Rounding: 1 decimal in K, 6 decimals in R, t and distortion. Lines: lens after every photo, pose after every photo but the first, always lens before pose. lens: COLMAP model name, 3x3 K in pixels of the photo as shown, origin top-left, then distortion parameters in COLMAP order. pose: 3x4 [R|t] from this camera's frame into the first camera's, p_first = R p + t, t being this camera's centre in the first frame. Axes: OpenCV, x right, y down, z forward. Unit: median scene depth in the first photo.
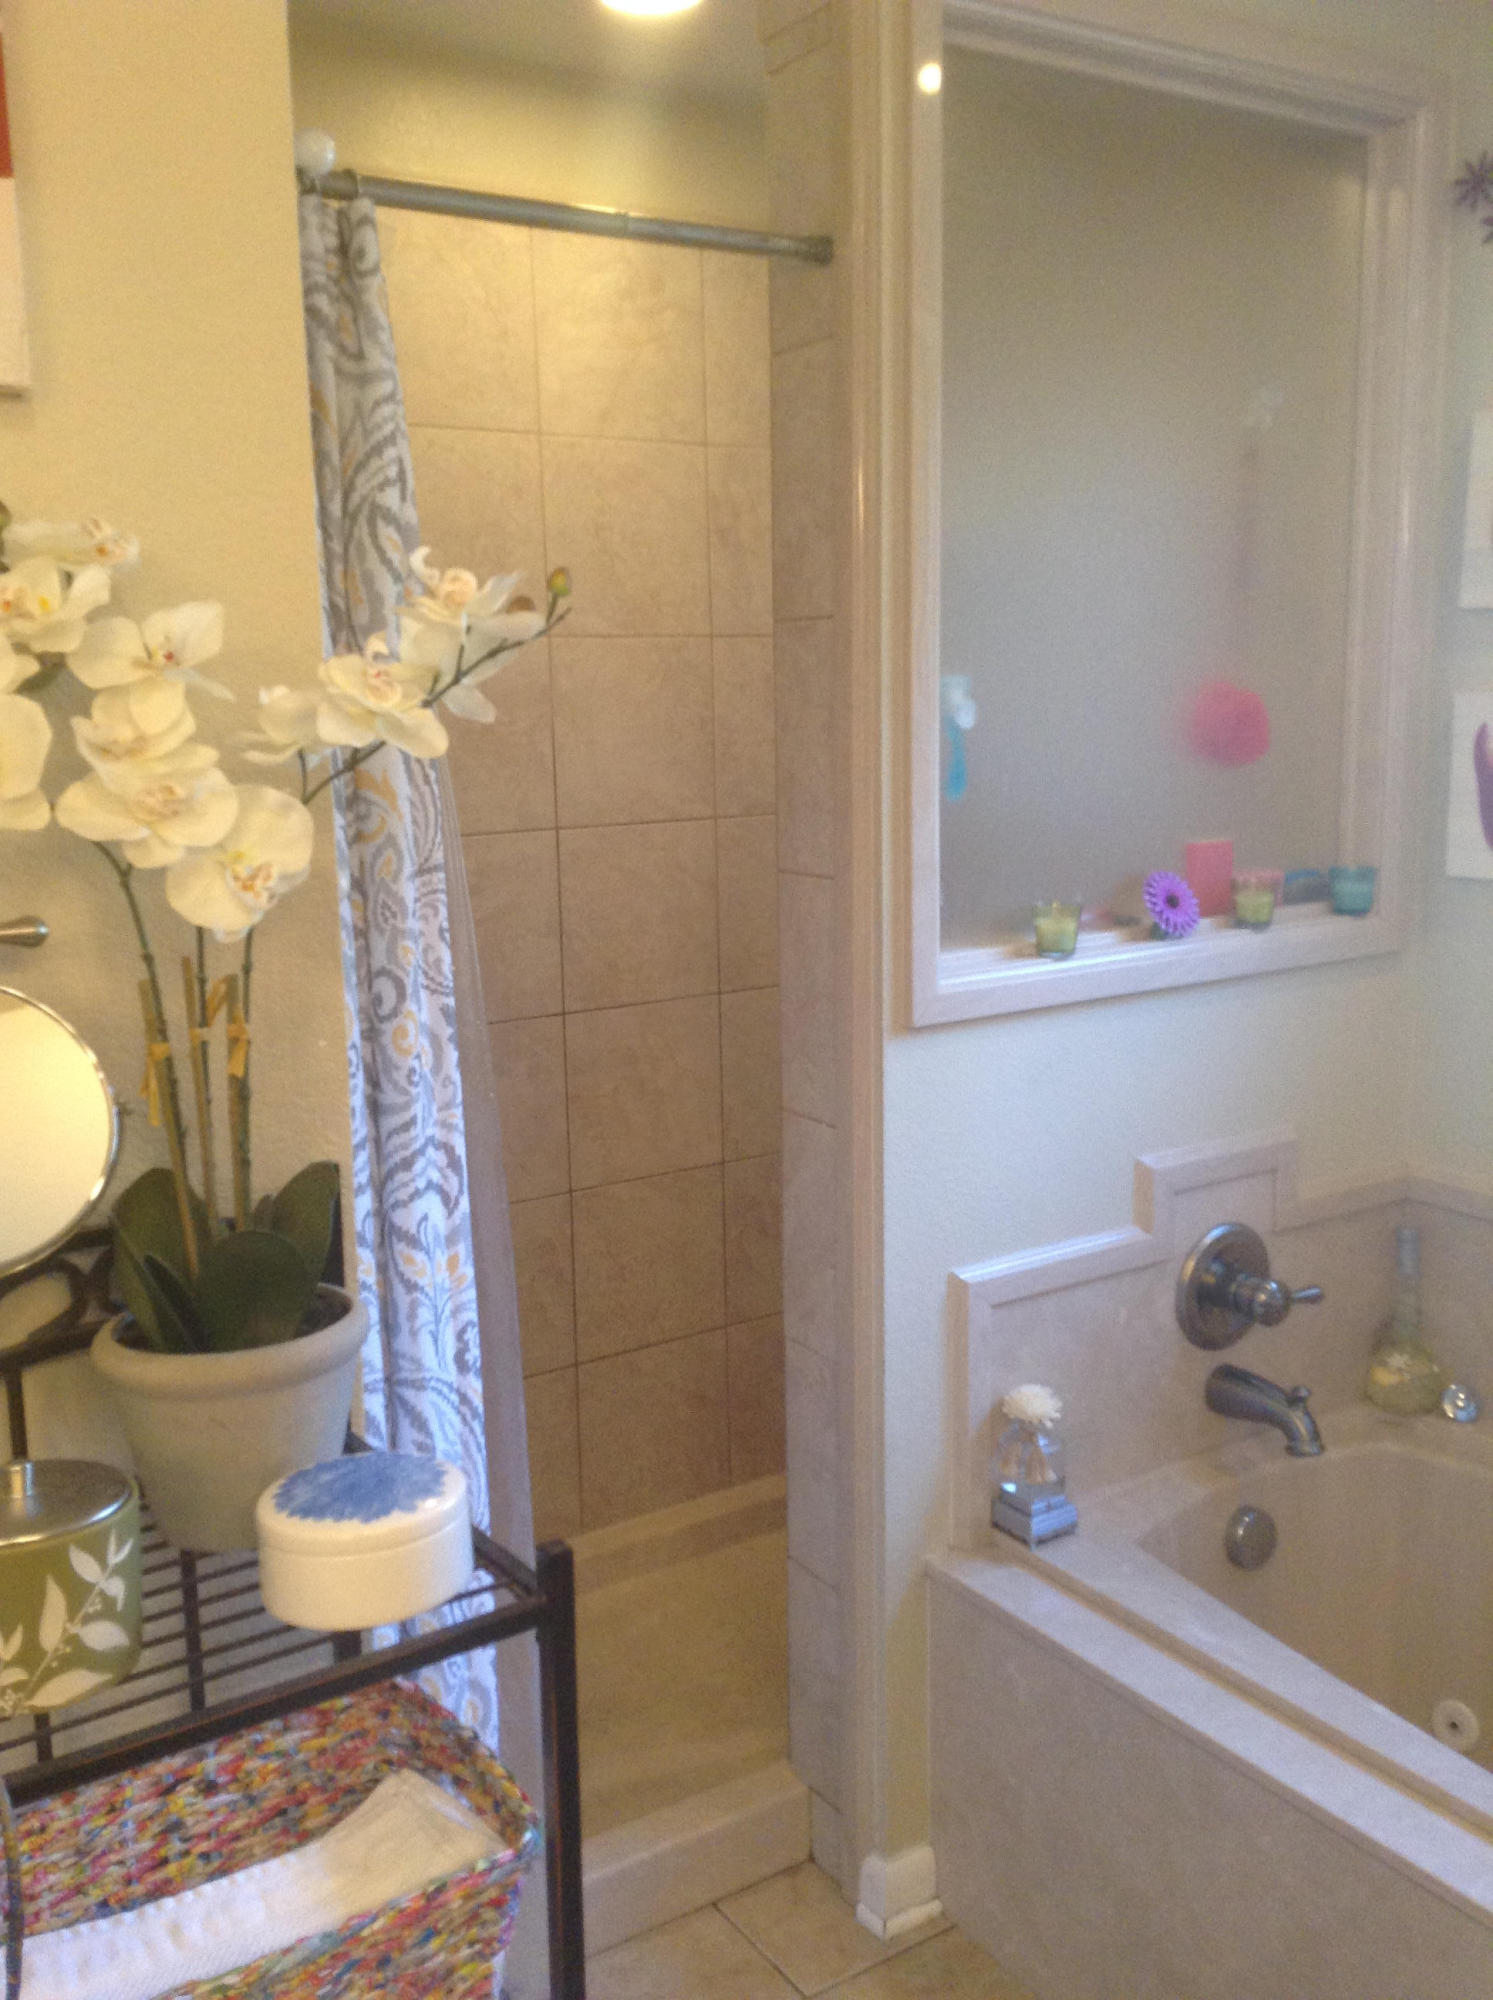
lens RADIAL K [[1738.6, 0, 746.1], [0, 1738.6, 961.3], [0, 0, 1]] dist [-0.002532, -0.006158]
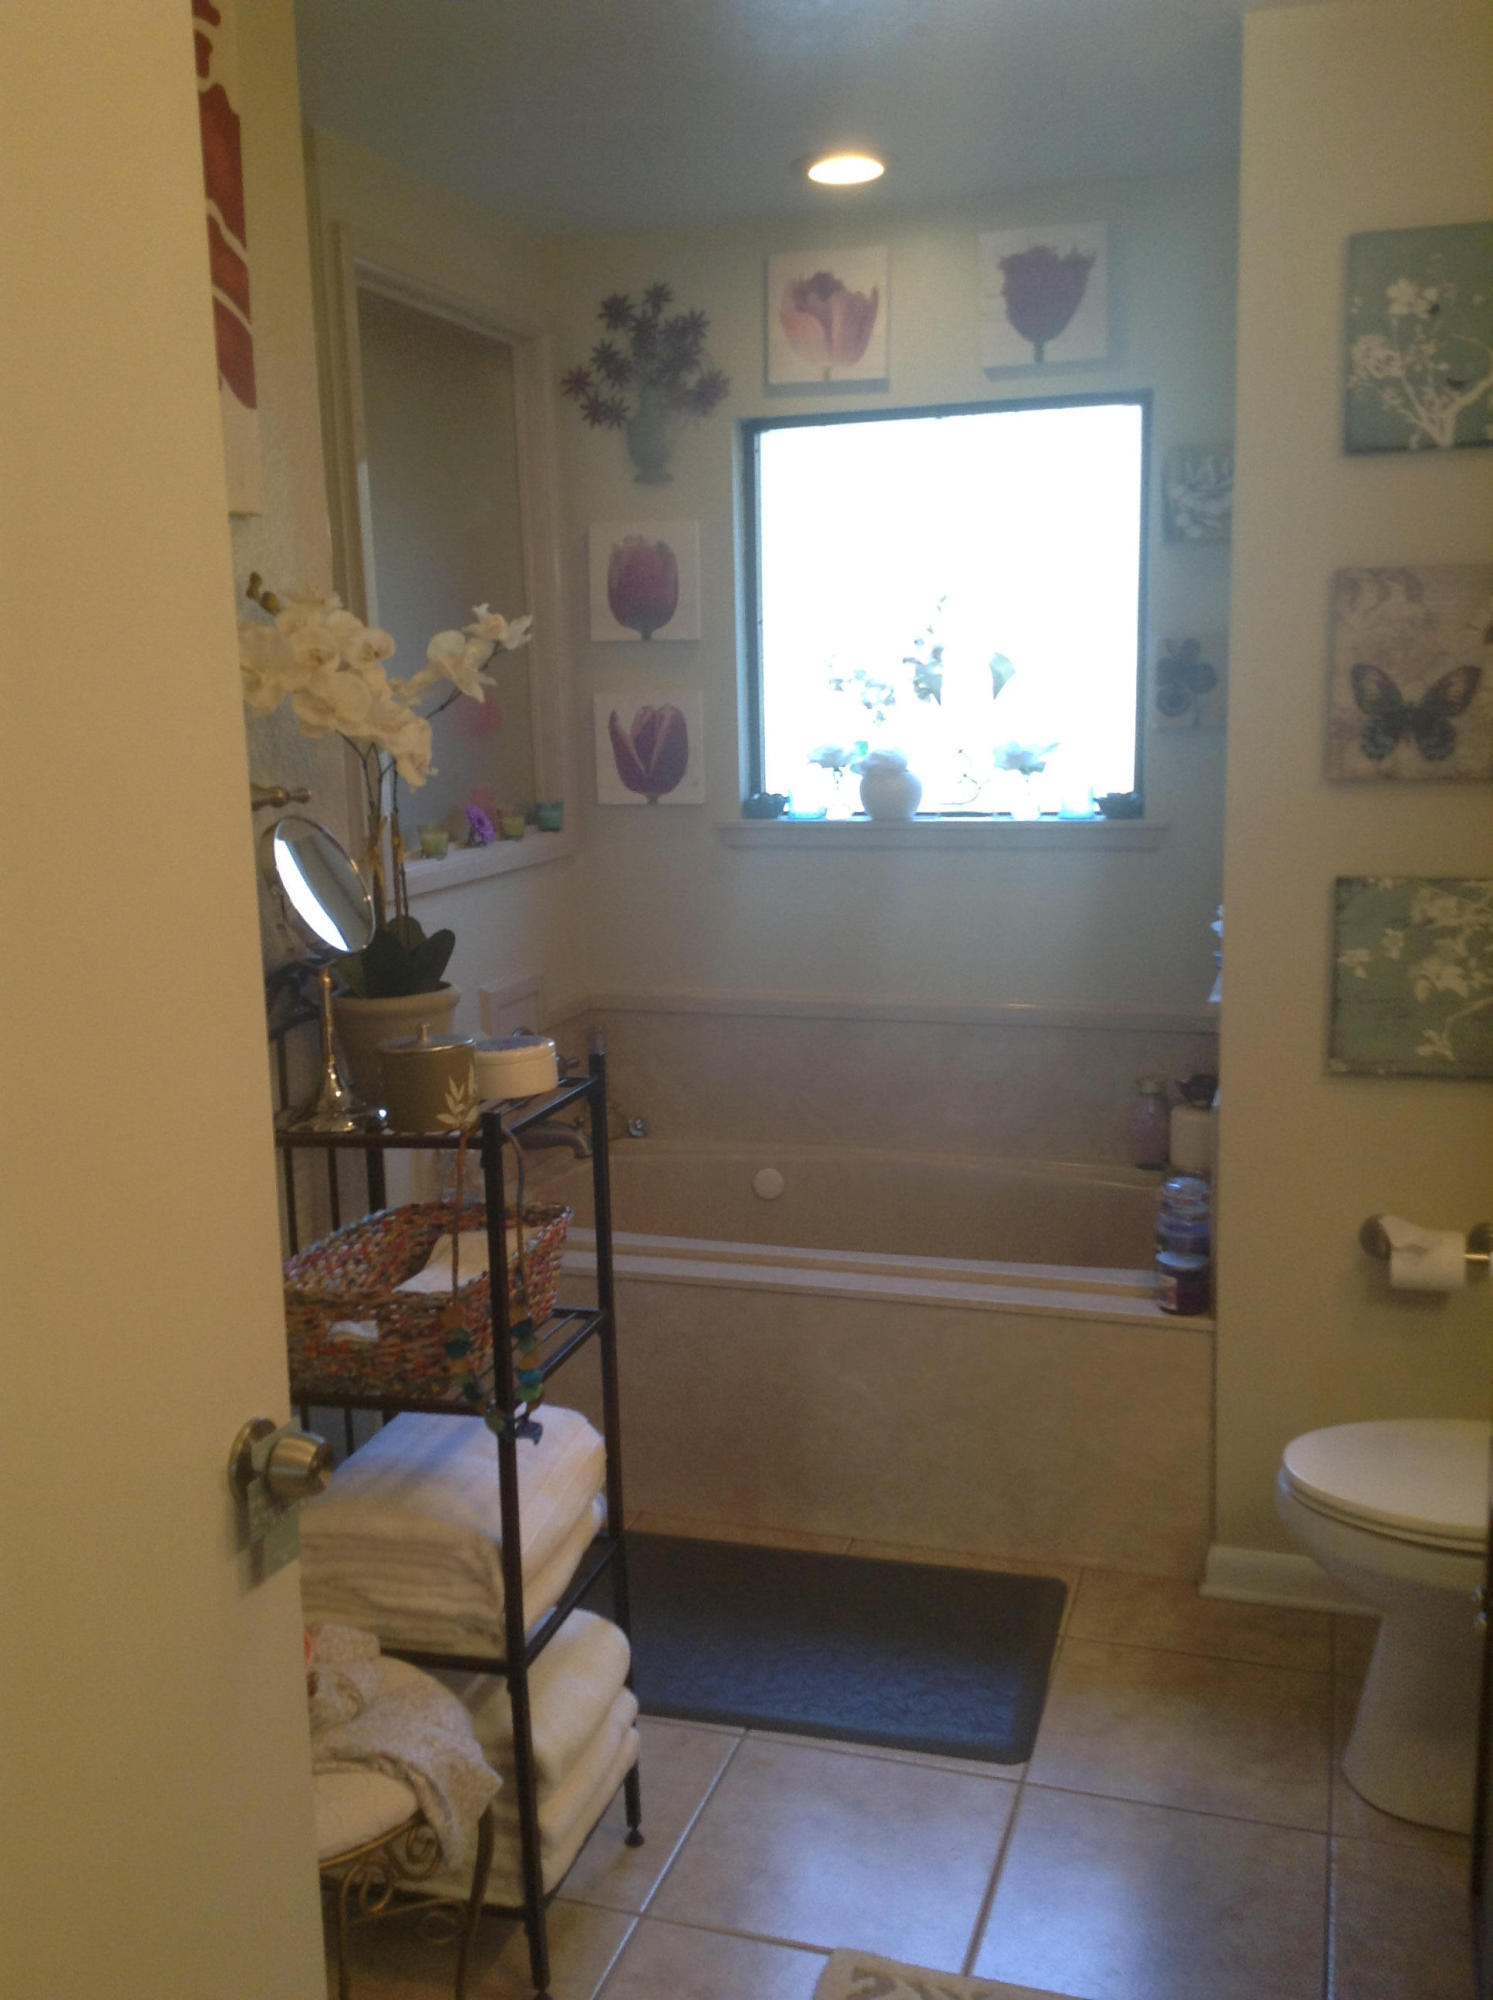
lens RADIAL K [[1738.6, 0, 746.1], [0, 1738.6, 961.3], [0, 0, 1]] dist [-0.002532, -0.006158]
pose [[0.769013, -0.099976, 0.631367, -0.552583], [0.110965, 0.993577, 0.022174, 0.078634], [-0.629529, 0.053008, 0.775167, -0.353213]]
